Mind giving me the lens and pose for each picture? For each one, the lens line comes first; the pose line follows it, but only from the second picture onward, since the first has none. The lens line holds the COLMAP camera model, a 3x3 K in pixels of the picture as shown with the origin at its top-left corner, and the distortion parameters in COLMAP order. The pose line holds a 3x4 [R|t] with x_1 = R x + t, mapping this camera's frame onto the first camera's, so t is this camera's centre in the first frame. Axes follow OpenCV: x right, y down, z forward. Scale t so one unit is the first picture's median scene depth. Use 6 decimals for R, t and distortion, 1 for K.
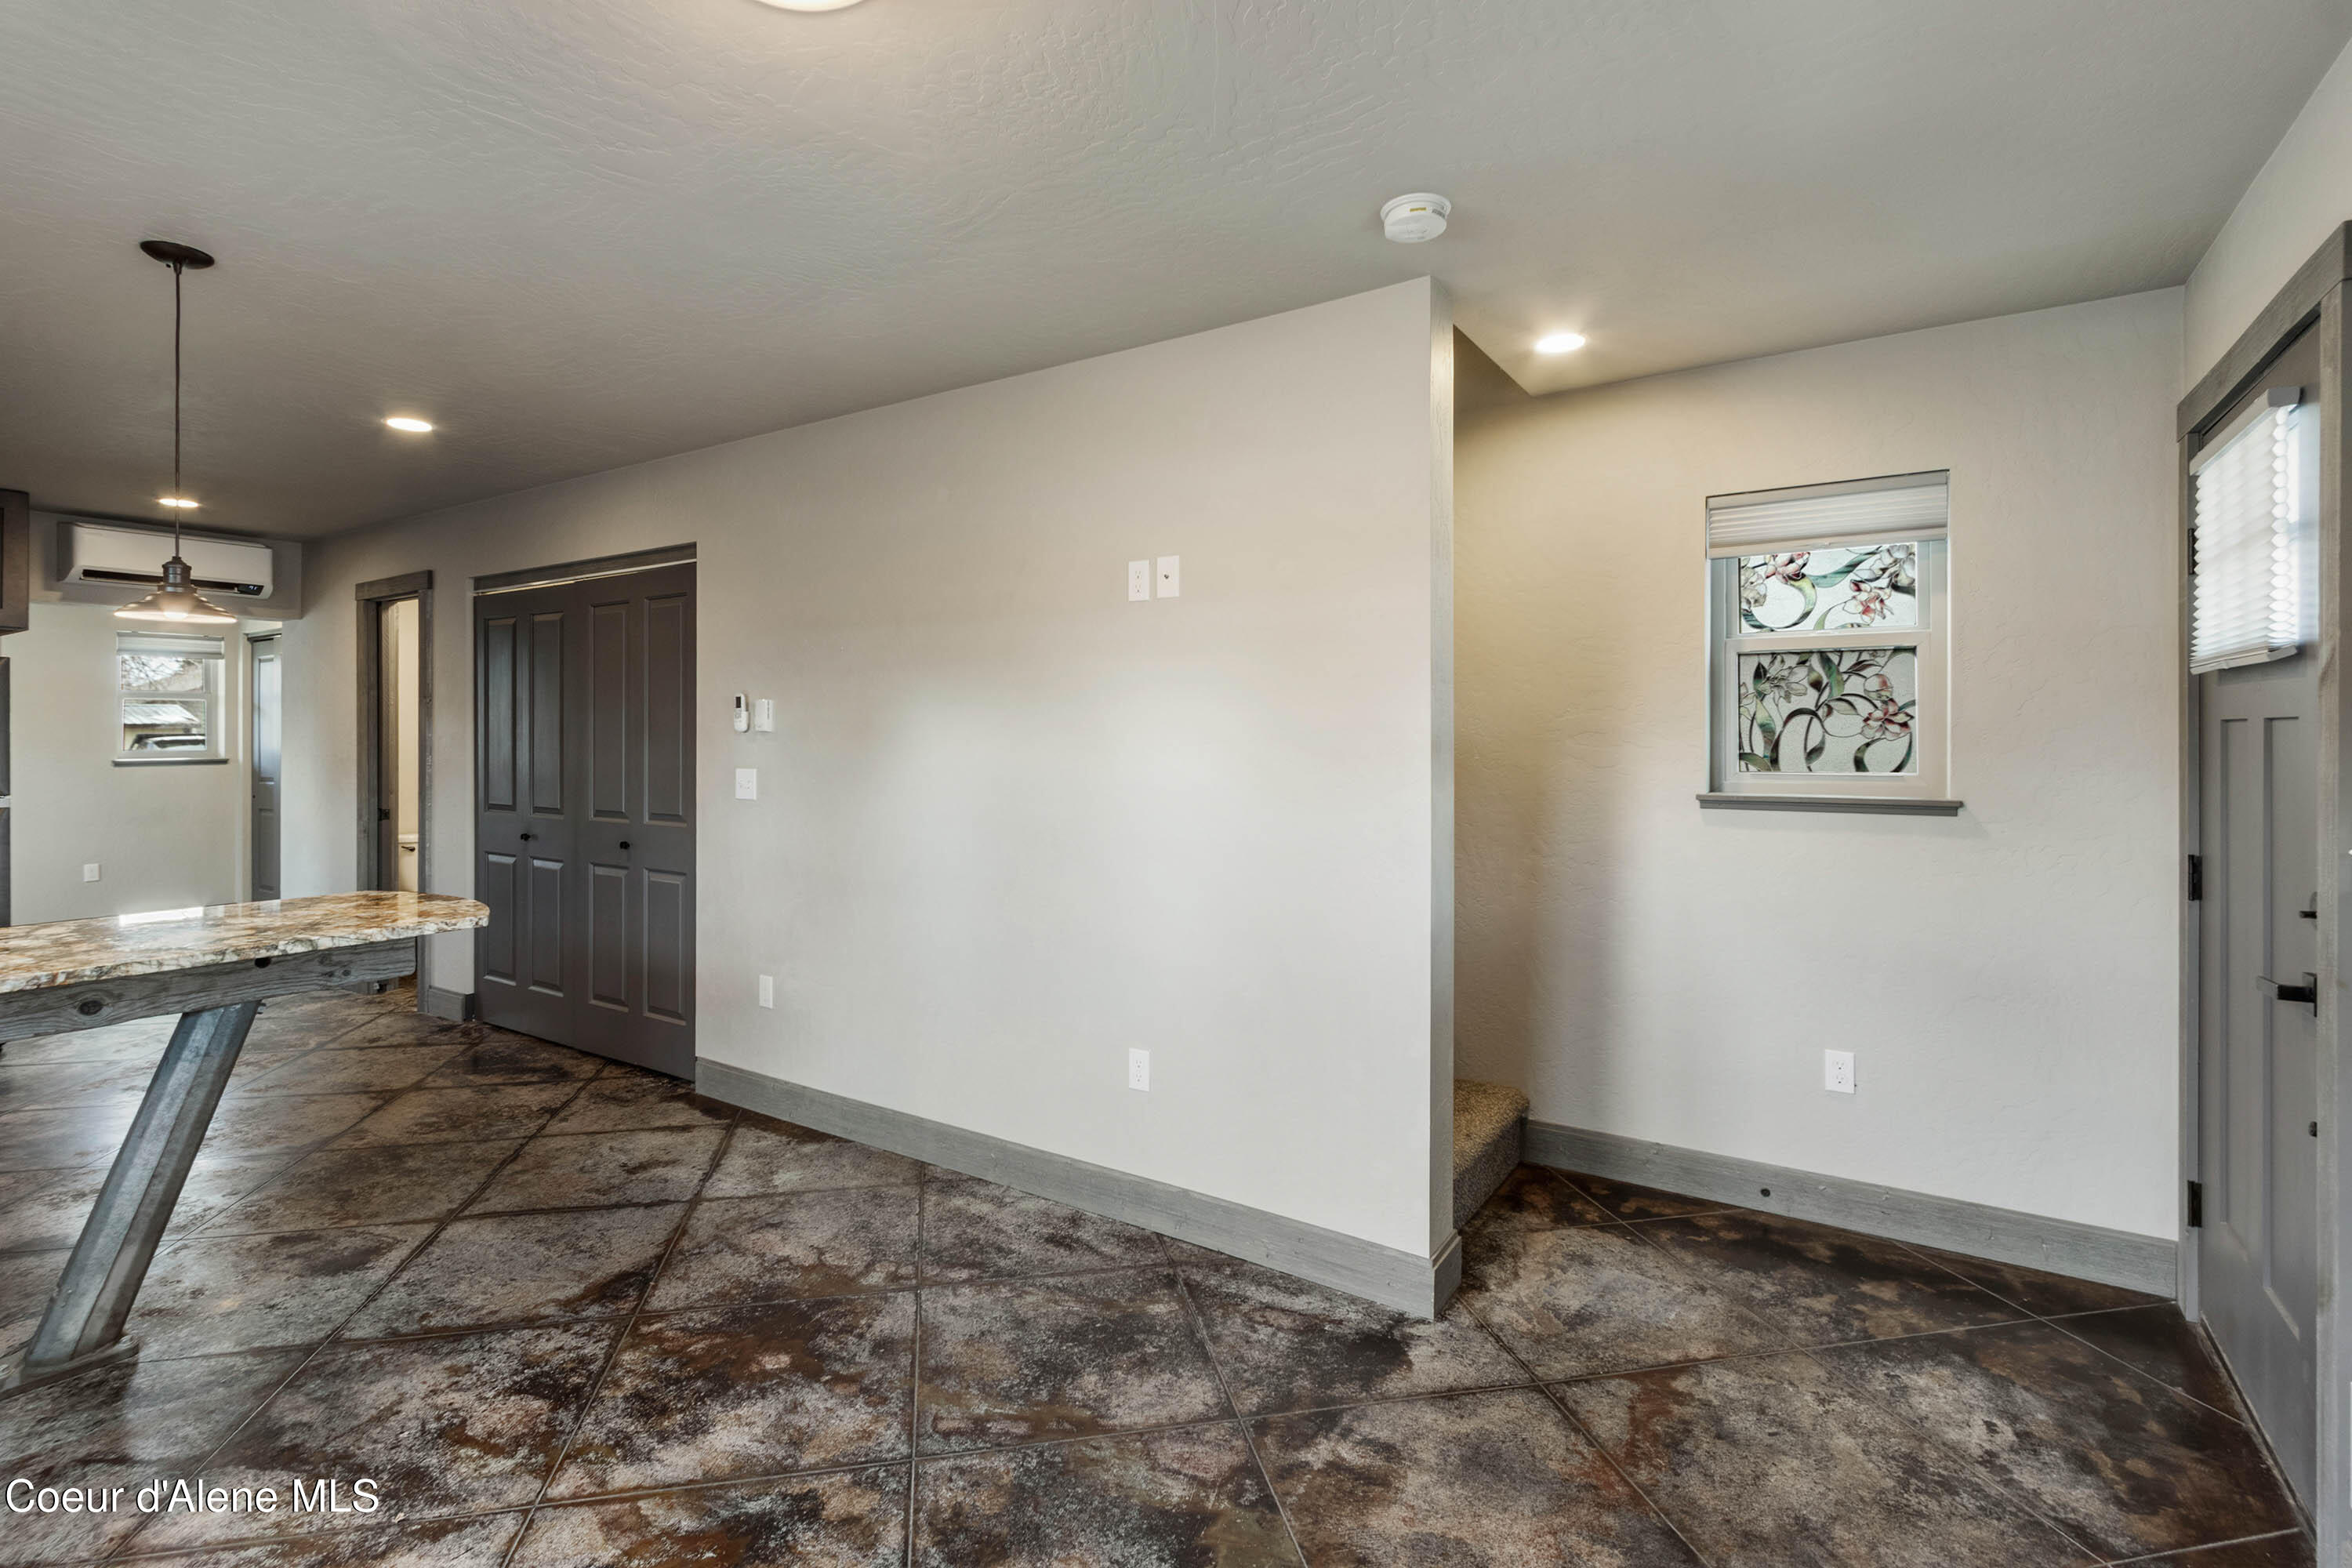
lens RADIAL K [[1091.4, 0, 1152.4], [0, 1091.4, 740.1], [0, 0, 1]] dist [0.009218, -0.003108]
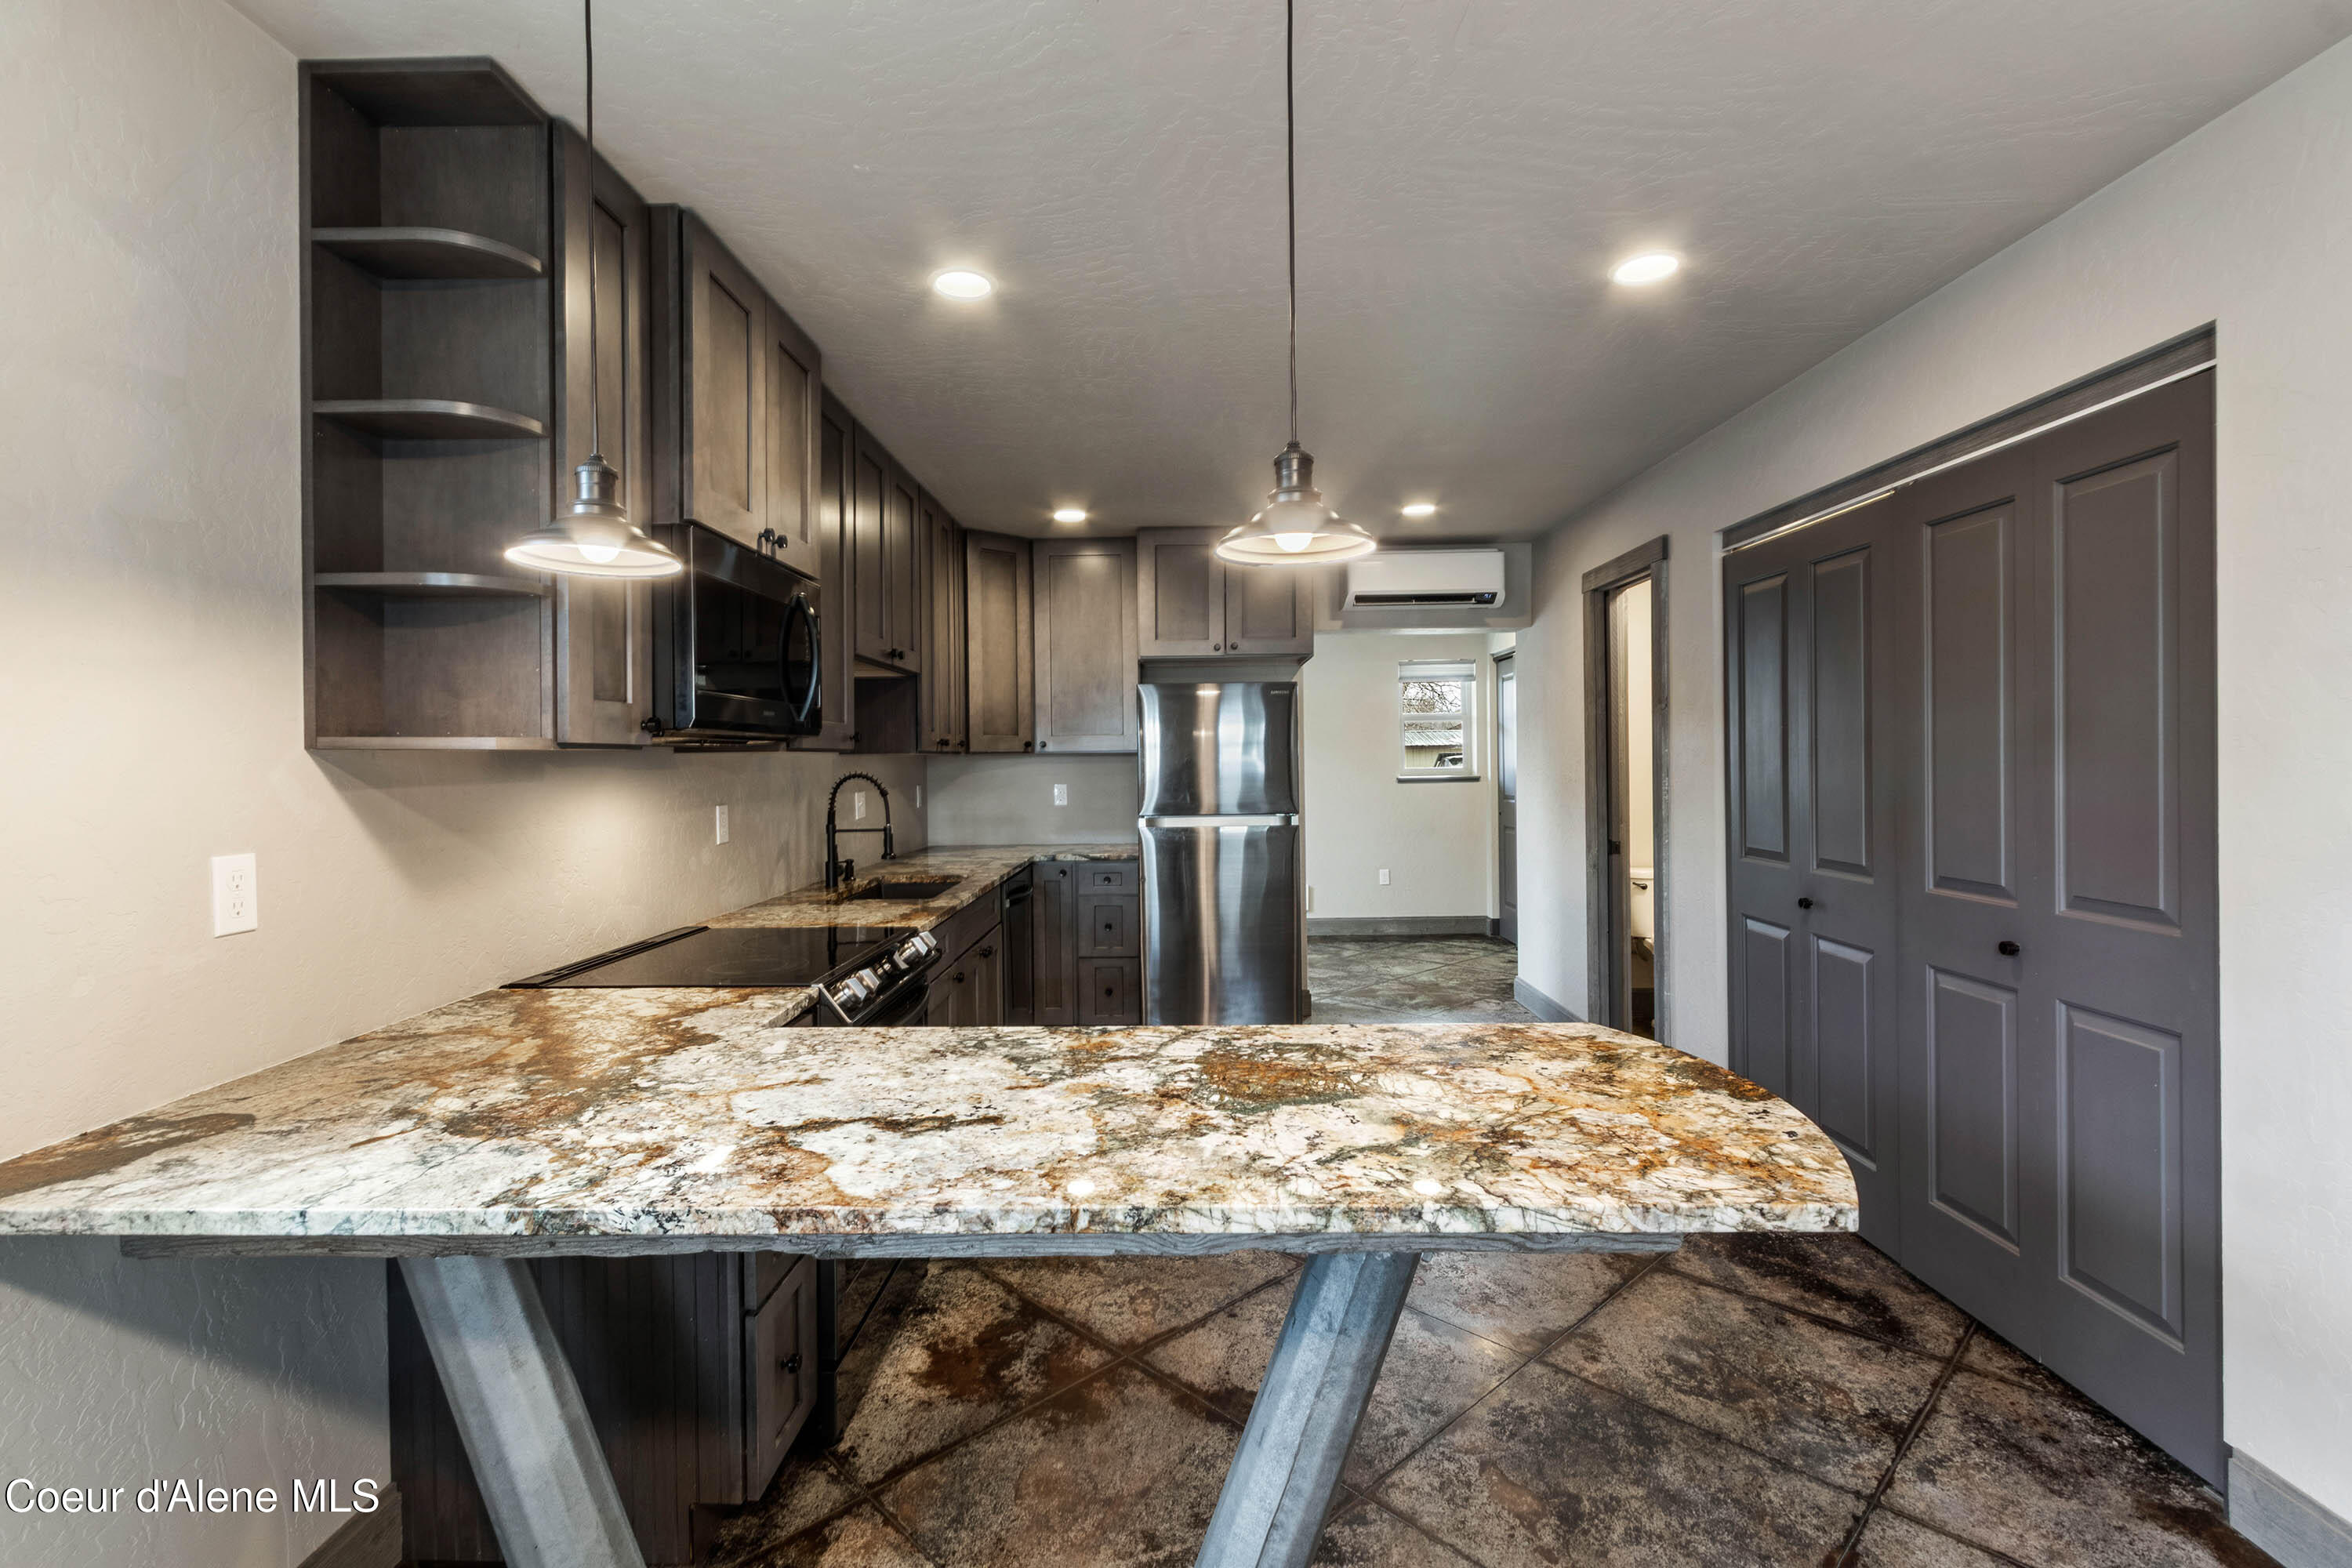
lens RADIAL K [[1091.4, 0, 1161.5], [0, 1091.4, 758.5], [0, 0, 1]] dist [0.009218, -0.003108]
pose [[0.538080, -0.007328, -0.842862, -0.377948], [0.010001, 0.999947, -0.002309, -0.001905], [0.842834, -0.007187, 0.538125, 0.534724]]
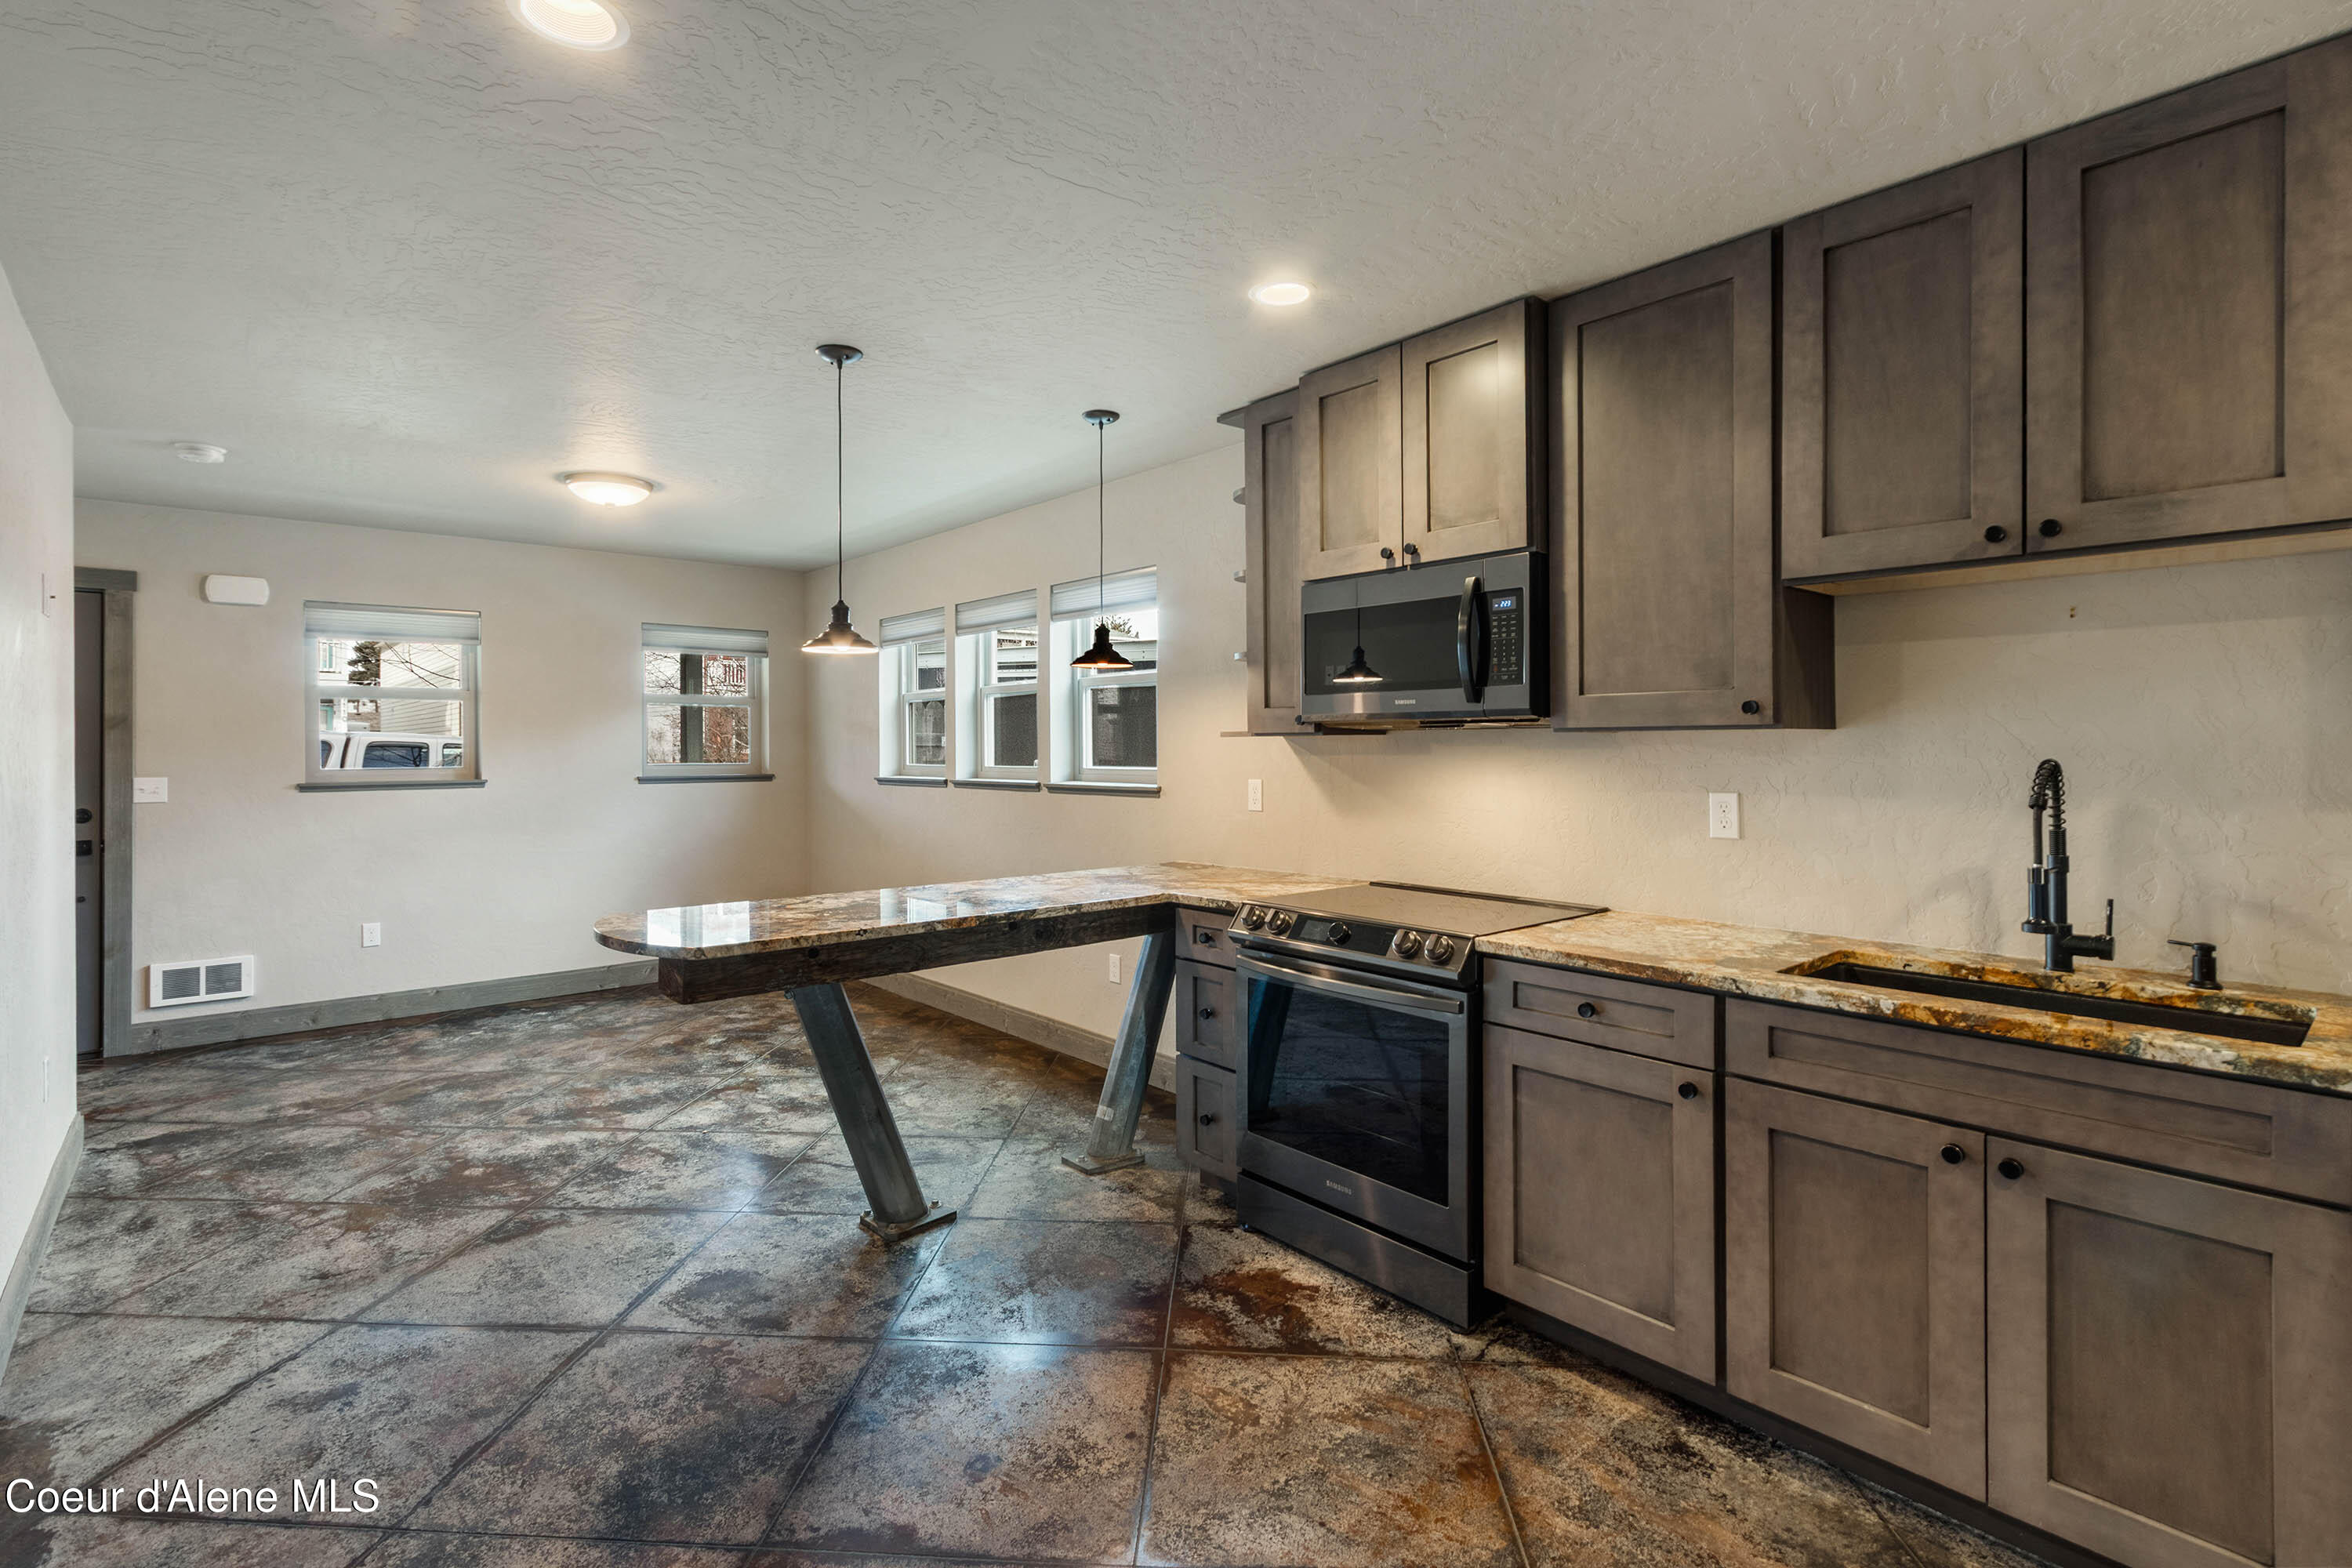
lens RADIAL K [[1091.4, 0, 1173.1], [0, 1091.4, 744.4], [0, 0, 1]] dist [0.009218, -0.003108]
pose [[-0.965416, 0.003867, 0.260686, -1.332372], [0.004020, 0.999992, 0.000052, -0.005387], [-0.260683, 0.001098, -0.965424, 1.768978]]
